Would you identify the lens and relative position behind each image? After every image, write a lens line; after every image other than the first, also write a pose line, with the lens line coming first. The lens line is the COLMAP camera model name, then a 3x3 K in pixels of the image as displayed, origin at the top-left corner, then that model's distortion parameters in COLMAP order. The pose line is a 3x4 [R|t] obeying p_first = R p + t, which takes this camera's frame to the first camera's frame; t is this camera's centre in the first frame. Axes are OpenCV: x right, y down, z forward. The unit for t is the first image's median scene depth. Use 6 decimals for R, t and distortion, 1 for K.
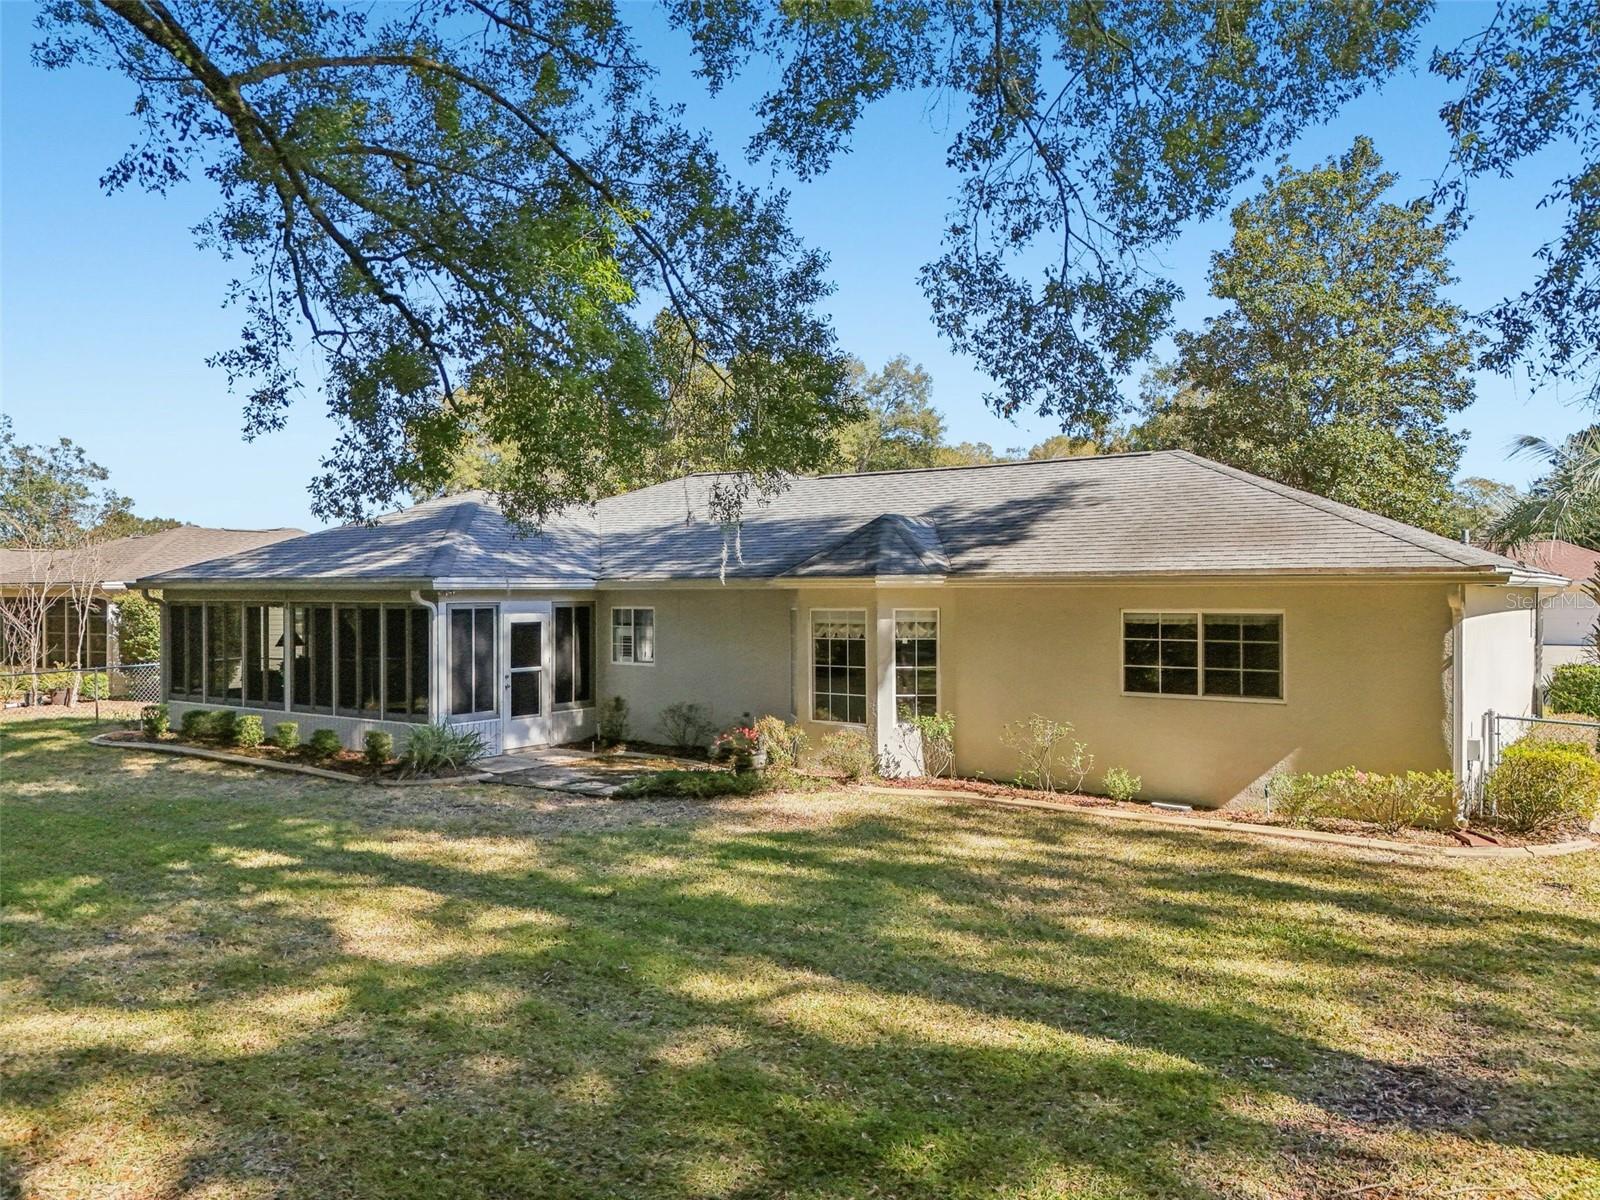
lens RADIAL K [[1201.8, 0, 798.5], [0, 1201.8, 596.3], [0, 0, 1]] dist [0.078825, -0.072725]
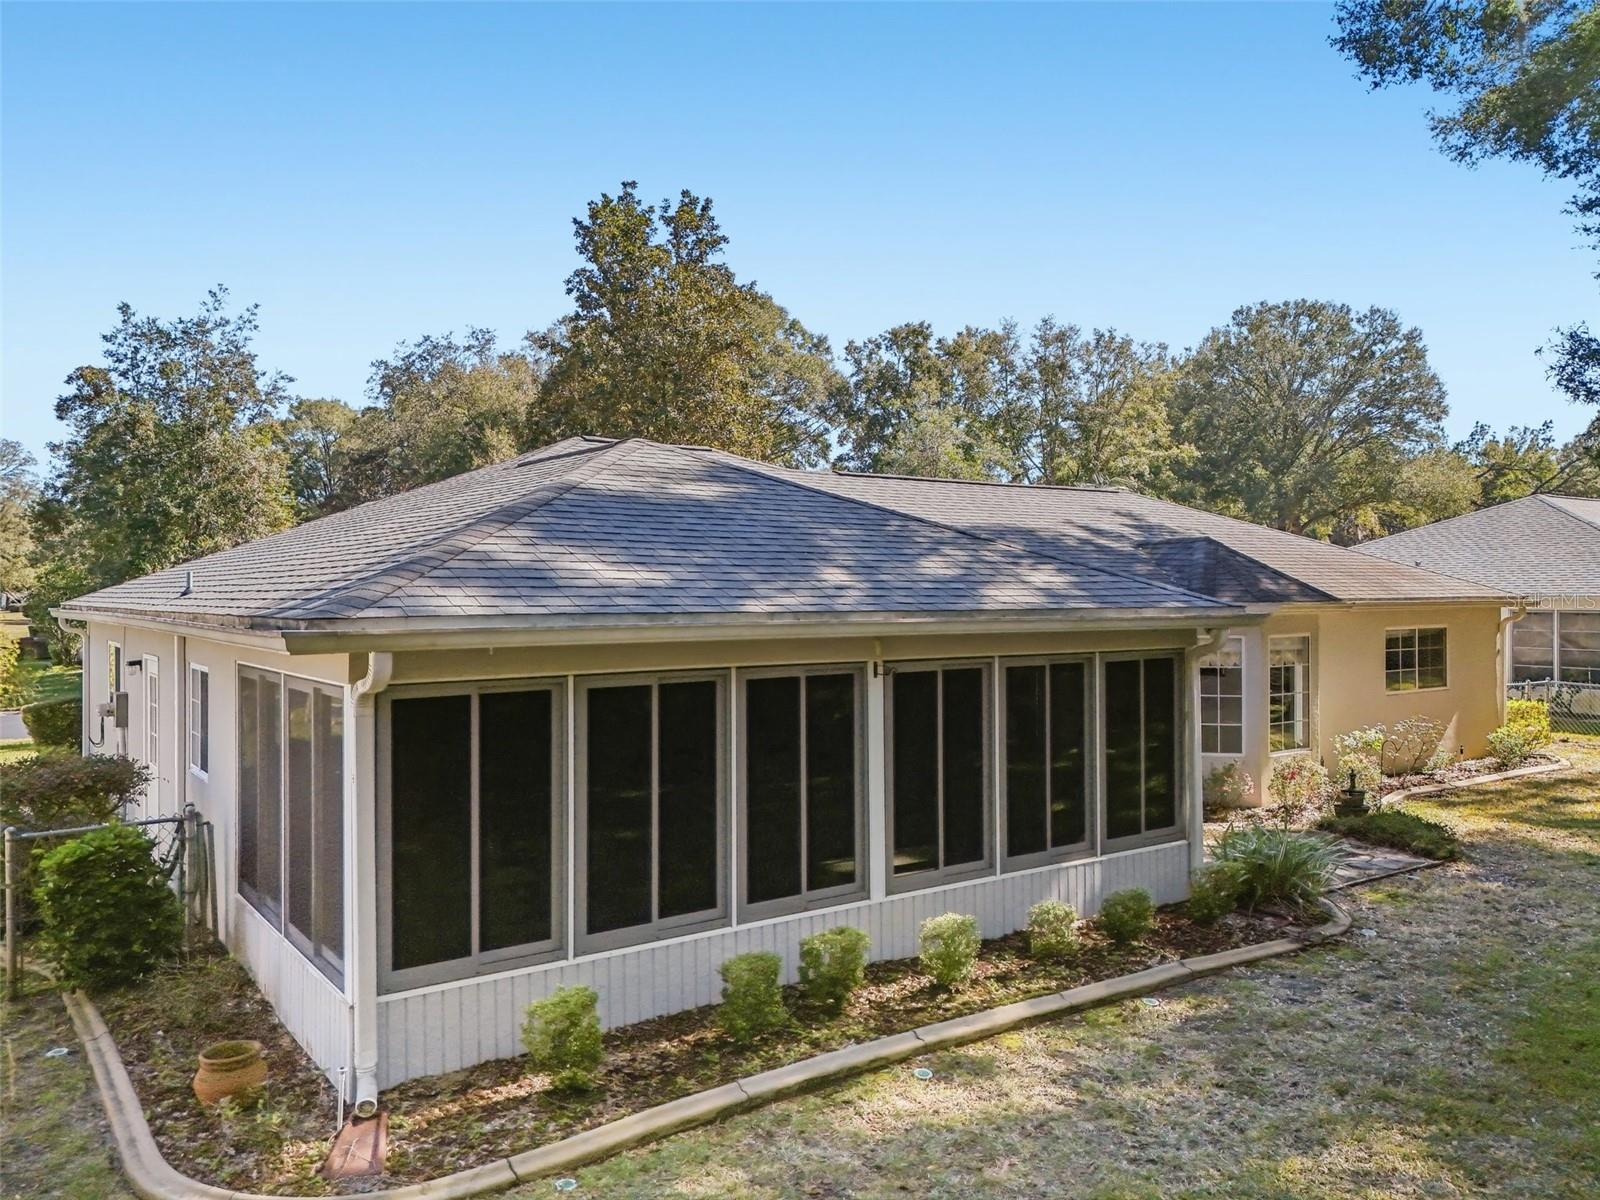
lens RADIAL K [[1193.0, 0, 801.3], [0, 1193.0, 594.7], [0, 0, 1]] dist [0.077402, -0.072289]
pose [[0.317822, 0.000103, 0.948150, -1.199829], [0.011794, 0.999922, -0.004062, -0.027072], [-0.948077, 0.012474, 0.317796, 1.227328]]
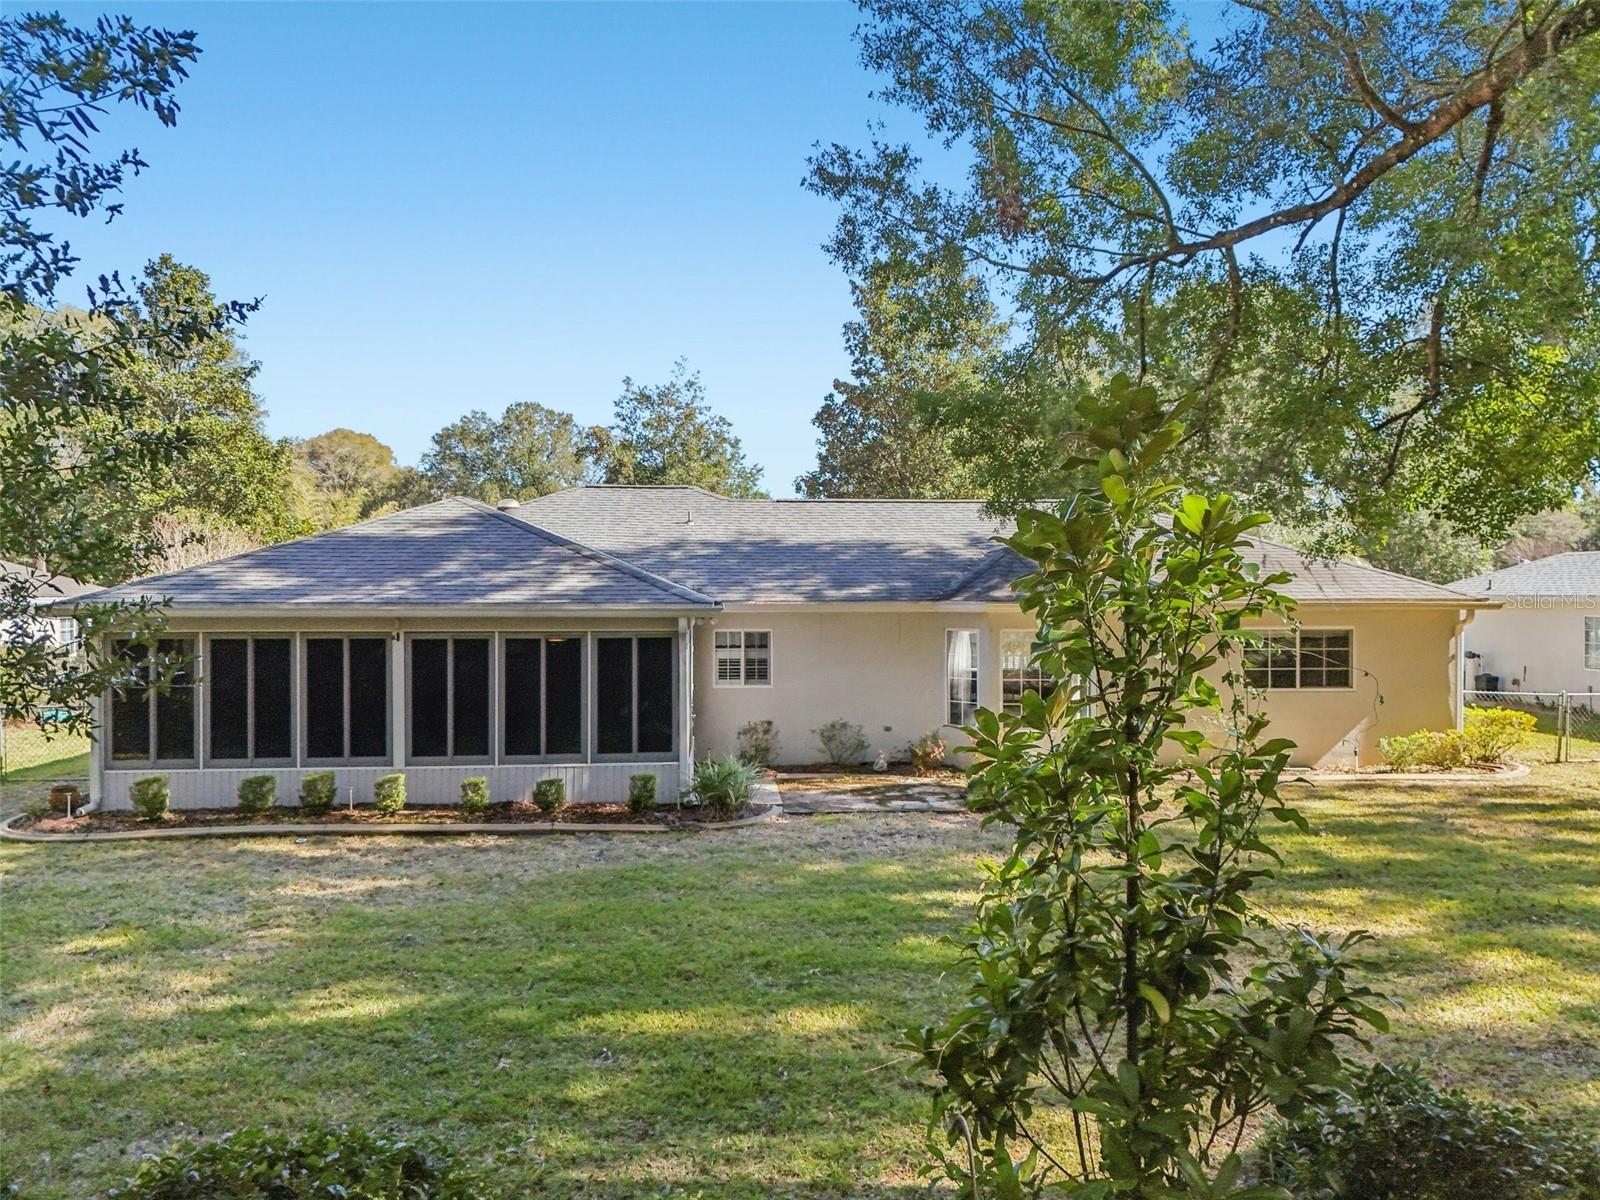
lens RADIAL K [[1201.8, 0, 798.5], [0, 1201.8, 596.3], [0, 0, 1]] dist [0.078825, -0.072725]
pose [[0.779937, -0.000621, 0.625858, -0.995627], [0.003850, 0.999985, -0.003805, -0.020903], [-0.625846, 0.005377, 0.779928, 0.267914]]
